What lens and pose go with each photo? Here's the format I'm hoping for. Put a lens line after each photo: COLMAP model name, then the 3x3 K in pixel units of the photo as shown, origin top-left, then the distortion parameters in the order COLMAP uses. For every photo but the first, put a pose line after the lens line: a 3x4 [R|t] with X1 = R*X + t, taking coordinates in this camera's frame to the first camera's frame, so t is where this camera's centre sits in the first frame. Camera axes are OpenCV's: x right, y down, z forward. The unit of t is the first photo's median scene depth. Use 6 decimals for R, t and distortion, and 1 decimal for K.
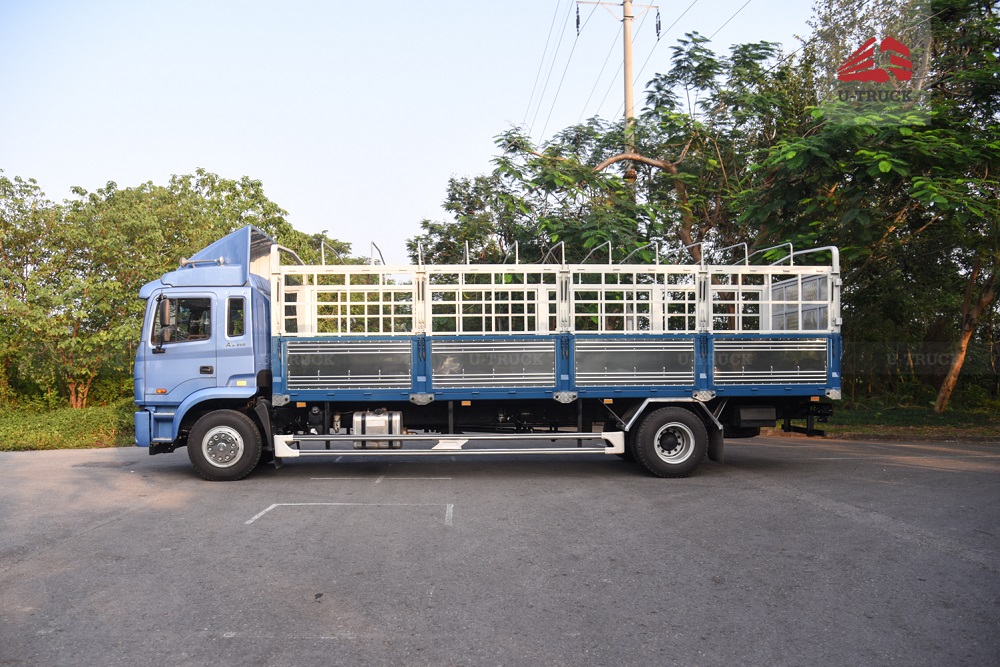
lens RADIAL K [[843.1, 0, 474.7], [0, 843.1, 366.3], [0, 0, 1]] dist [-0.111832, 0.008596]
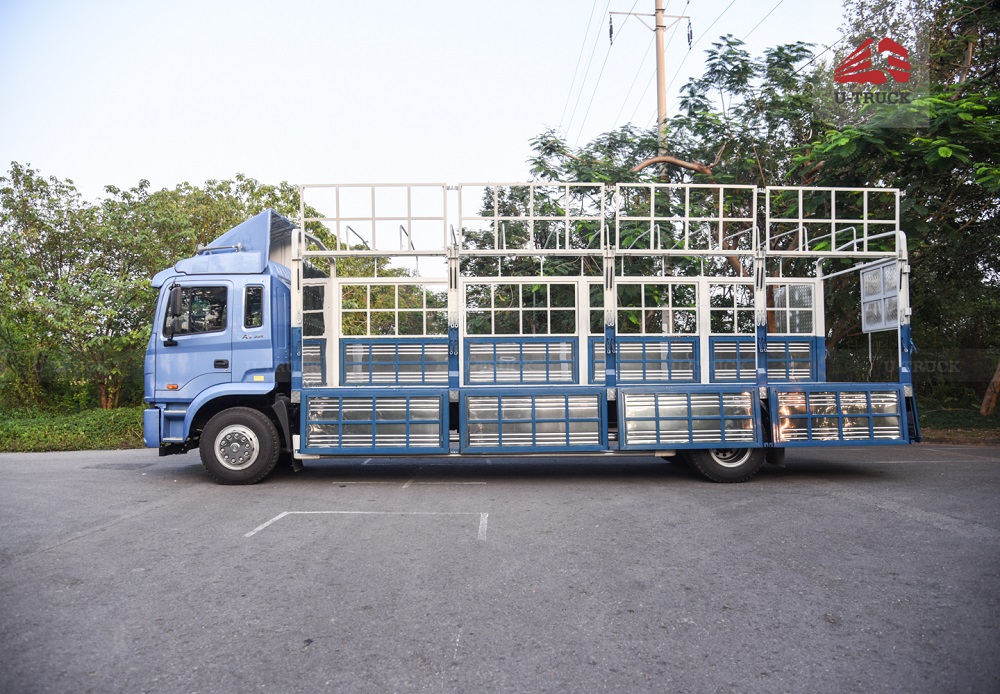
lens RADIAL K [[778.7, 0, 492.9], [0, 778.7, 344.8], [0, 0, 1]] dist [-0.105304, 0.056064]
pose [[0.999789, 0.000231, -0.020564, -0.002926], [-0.001069, 0.999170, -0.040731, 0.015888], [0.020537, 0.040745, 0.998959, 0.138122]]
